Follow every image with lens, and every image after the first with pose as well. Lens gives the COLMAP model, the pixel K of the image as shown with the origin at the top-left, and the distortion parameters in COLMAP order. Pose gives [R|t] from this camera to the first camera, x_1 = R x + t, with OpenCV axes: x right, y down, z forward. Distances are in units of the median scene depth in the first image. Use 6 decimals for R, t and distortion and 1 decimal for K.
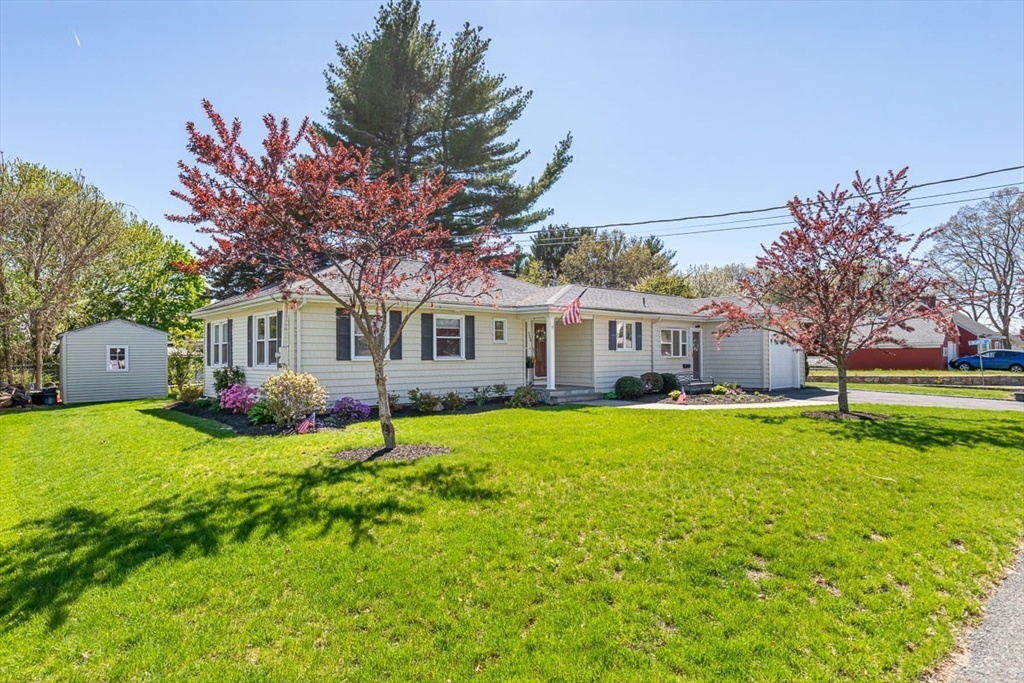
lens RADIAL K [[587.5, 0, 513.1], [0, 587.5, 344.1], [0, 0, 1]] dist [0.008386, 0.001020]
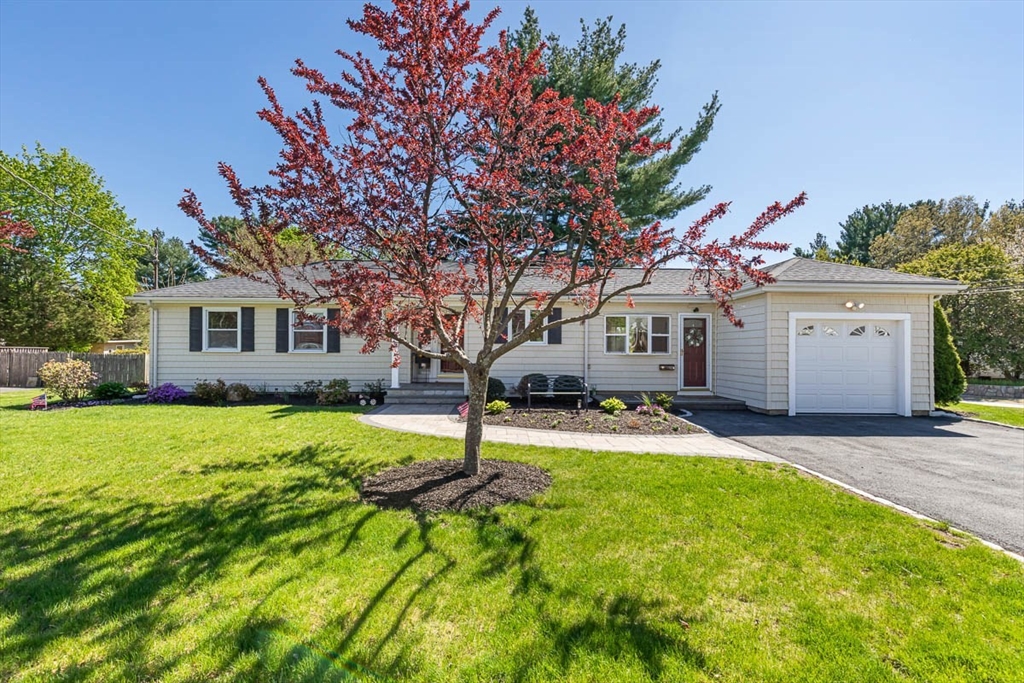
lens RADIAL K [[472.7, 0, 503.9], [0, 472.7, 343.8], [0, 0, 1]] dist [0.013845, -0.002334]
pose [[0.755888, -0.001092, -0.654700, 0.681180], [0.001044, 0.999999, -0.000463, 0.011777], [0.654701, -0.000334, 0.755888, 0.592568]]
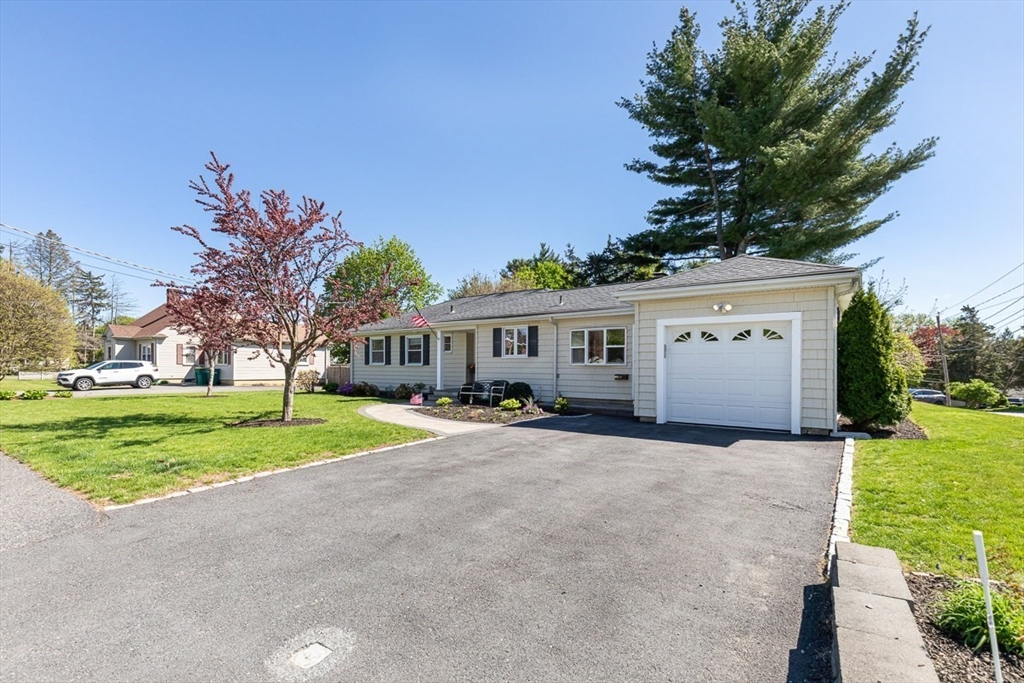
lens RADIAL K [[472.7, 0, 500.0], [0, 472.7, 367.3], [0, 0, 1]] dist [0.013845, -0.002334]
pose [[0.199901, 0.002876, -0.979812, 1.094800], [0.009069, 0.999947, 0.004785, 0.026998], [0.979774, -0.009842, 0.199865, 0.961605]]
